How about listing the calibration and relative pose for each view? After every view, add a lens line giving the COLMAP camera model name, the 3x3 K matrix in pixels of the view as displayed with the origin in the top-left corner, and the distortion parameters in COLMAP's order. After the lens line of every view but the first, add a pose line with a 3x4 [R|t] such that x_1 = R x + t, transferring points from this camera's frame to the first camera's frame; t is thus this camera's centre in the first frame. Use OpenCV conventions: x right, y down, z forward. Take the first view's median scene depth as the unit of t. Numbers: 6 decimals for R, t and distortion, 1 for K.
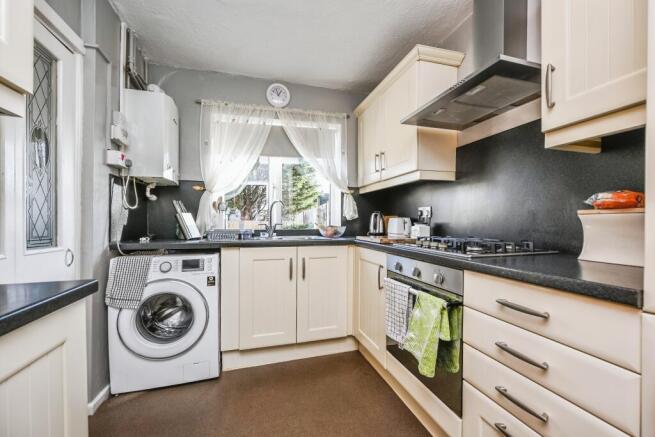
lens RADIAL K [[261.2, 0, 327.5], [0, 261.2, 218.5], [0, 0, 1]] dist [0.000131, 0.000054]
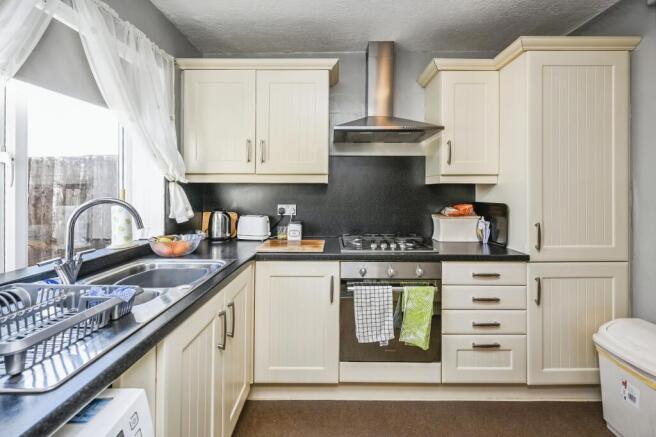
lens RADIAL K [[266.2, 0, 328.9], [0, 266.2, 189.9], [0, 0, 1]] dist [0.000218, 0.000006]
pose [[0.304469, 0.011082, 0.952458, -0.591442], [-0.008369, 0.999925, -0.008959, -0.101644], [-0.952486, -0.005243, 0.304538, 0.596443]]
